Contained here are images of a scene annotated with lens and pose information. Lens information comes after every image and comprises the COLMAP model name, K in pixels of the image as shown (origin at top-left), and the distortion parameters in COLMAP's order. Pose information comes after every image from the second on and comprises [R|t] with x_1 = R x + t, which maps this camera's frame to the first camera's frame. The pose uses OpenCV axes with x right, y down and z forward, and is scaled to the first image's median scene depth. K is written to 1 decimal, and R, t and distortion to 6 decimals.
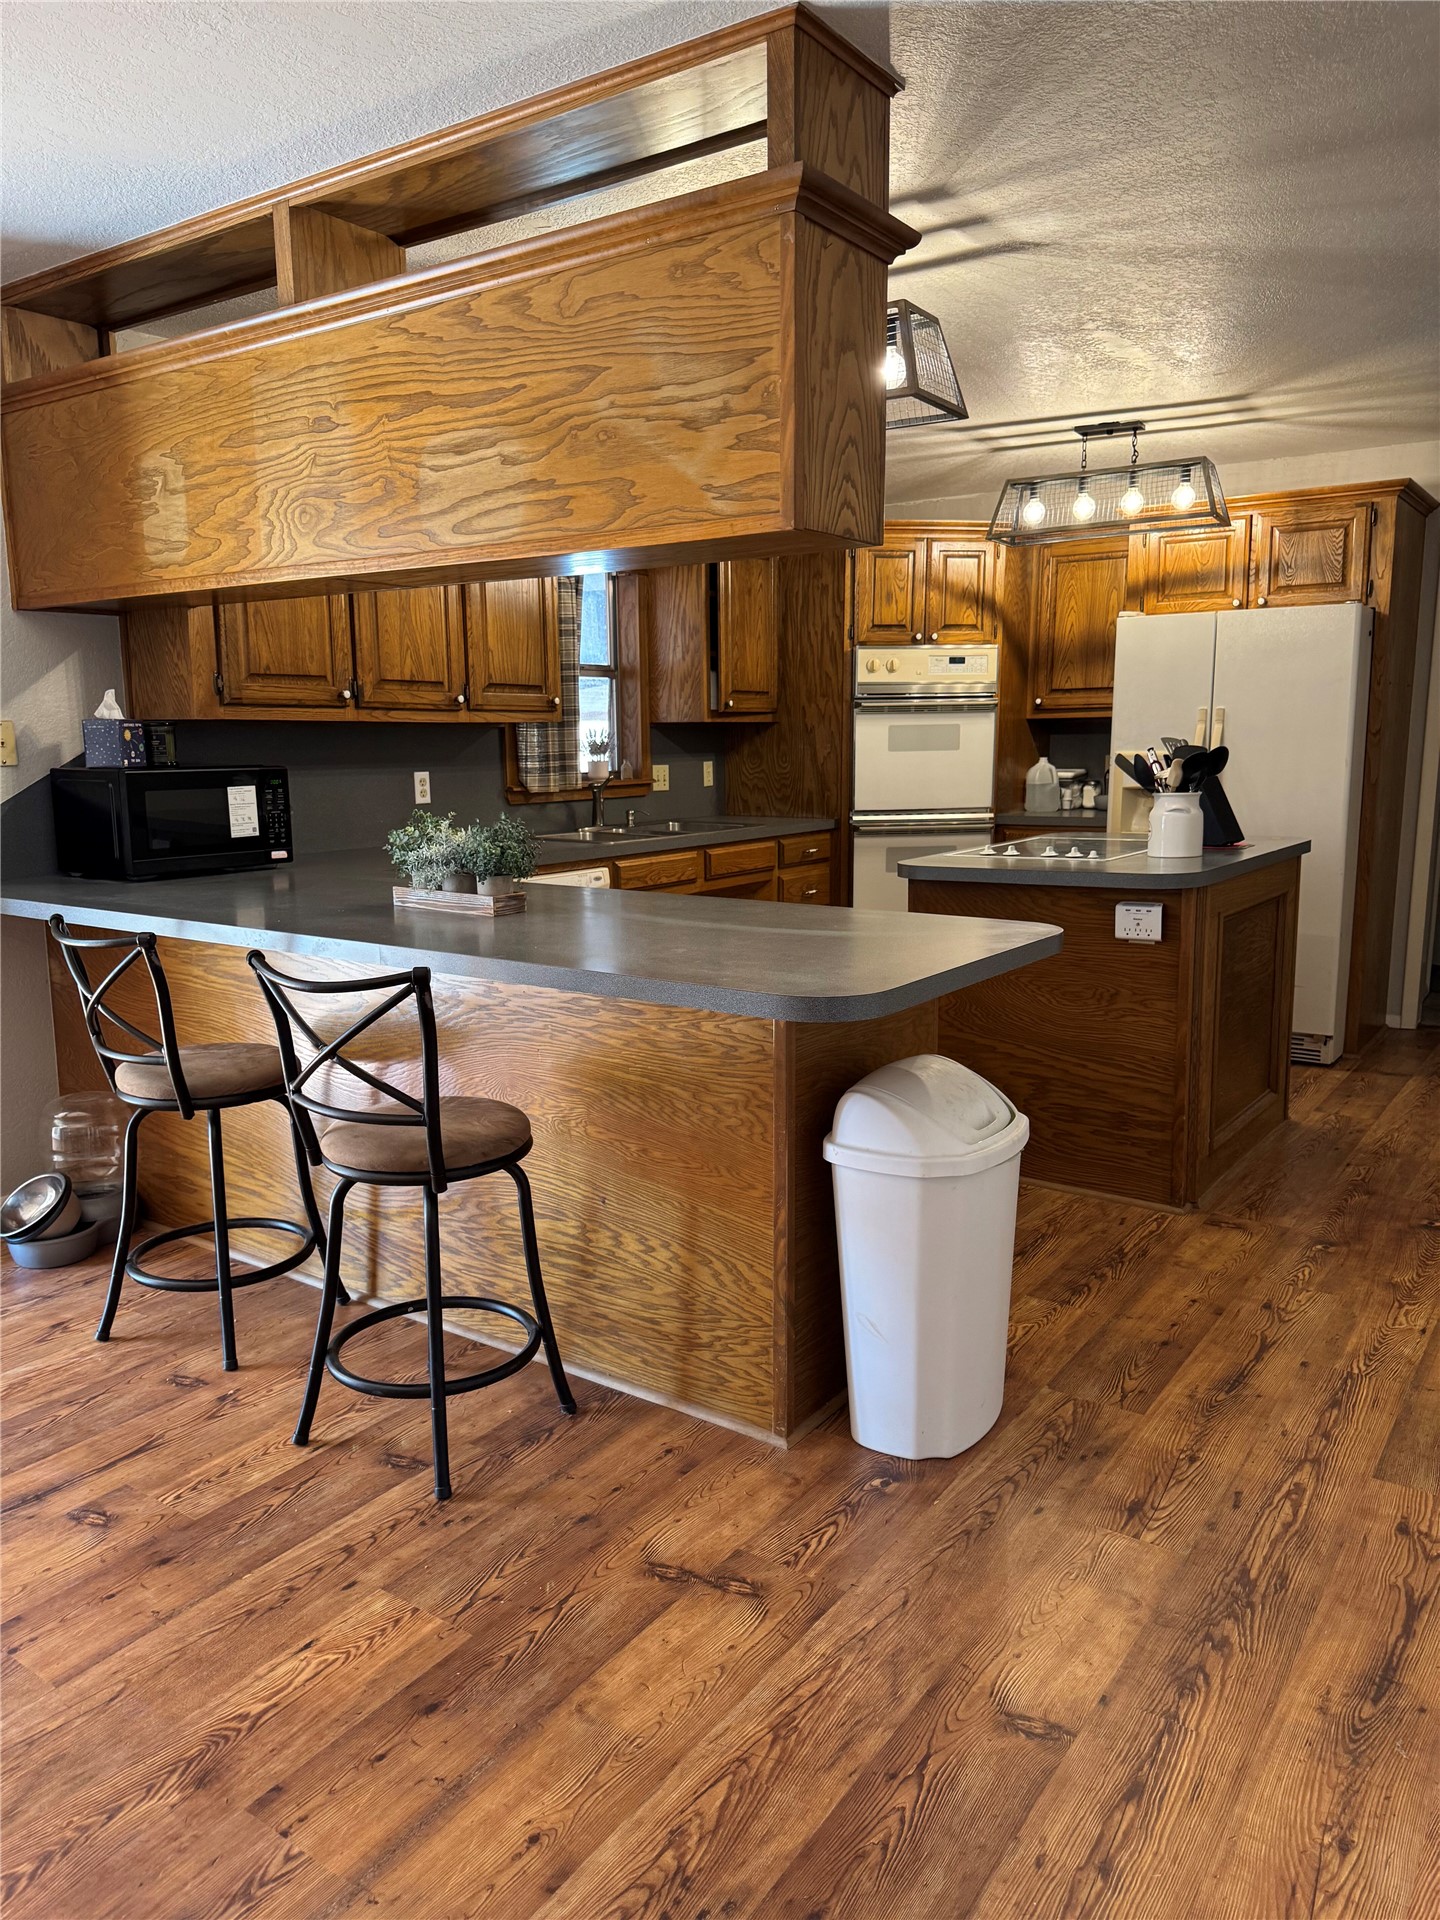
lens RADIAL K [[1387.8, 0, 720.0], [0, 1387.8, 960.0], [0, 0, 1]] dist [0.135604, -0.186771]
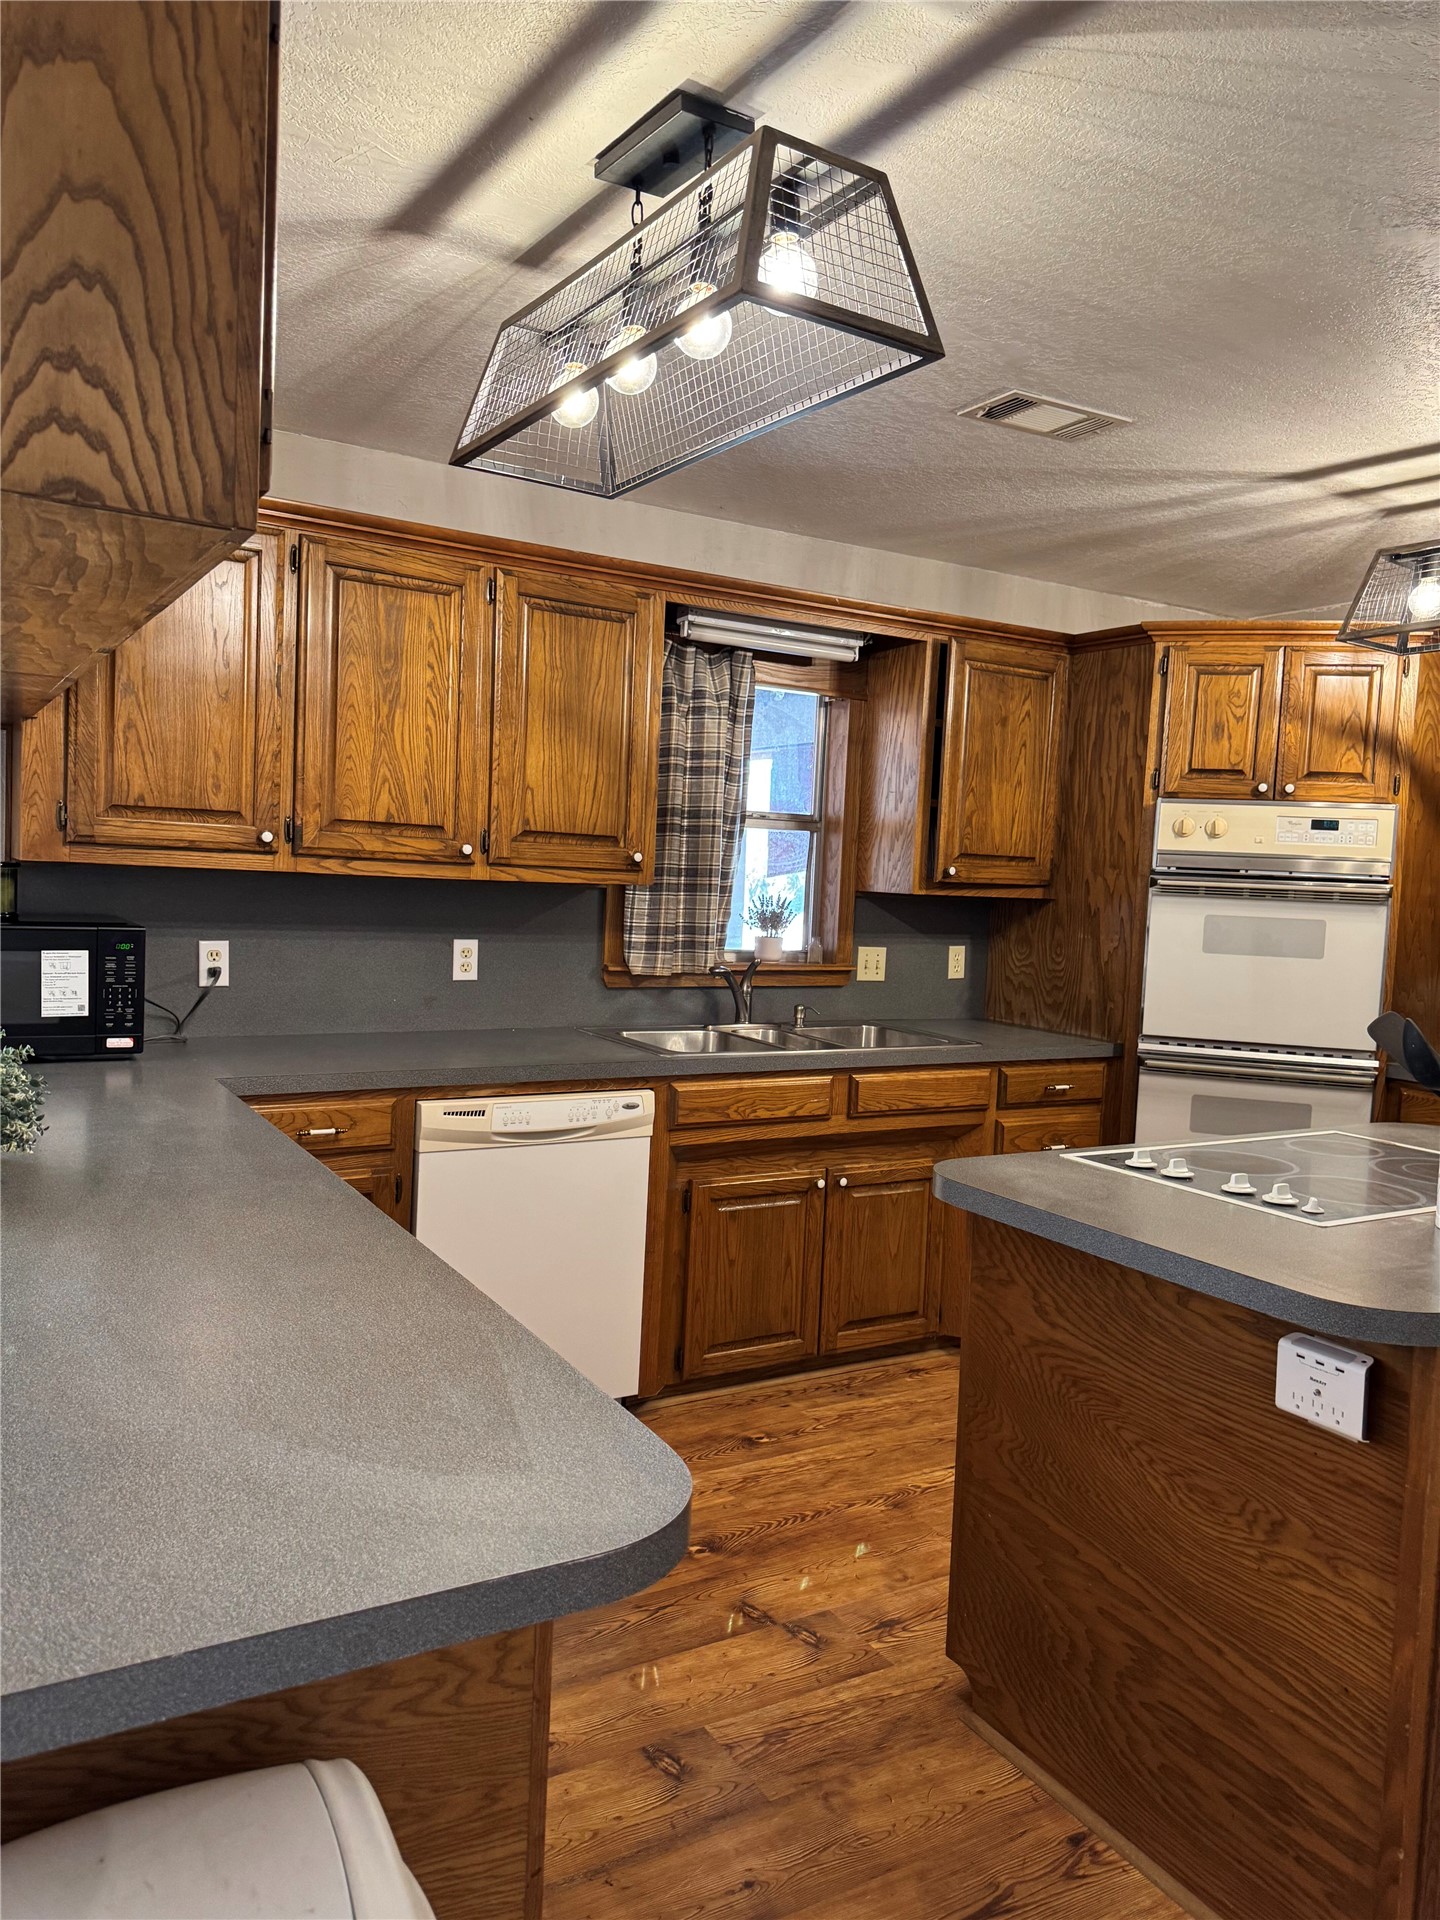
lens RADIAL K [[1368.0, 0, 698.2], [0, 1368.0, 952.8], [0, 0, 1]] dist [0.166841, -0.371856]
pose [[0.906747, 0.075989, -0.414772, 0.183285], [-0.120702, 0.989243, -0.082634, -0.066746], [0.404031, 0.124992, 0.906165, 0.303658]]
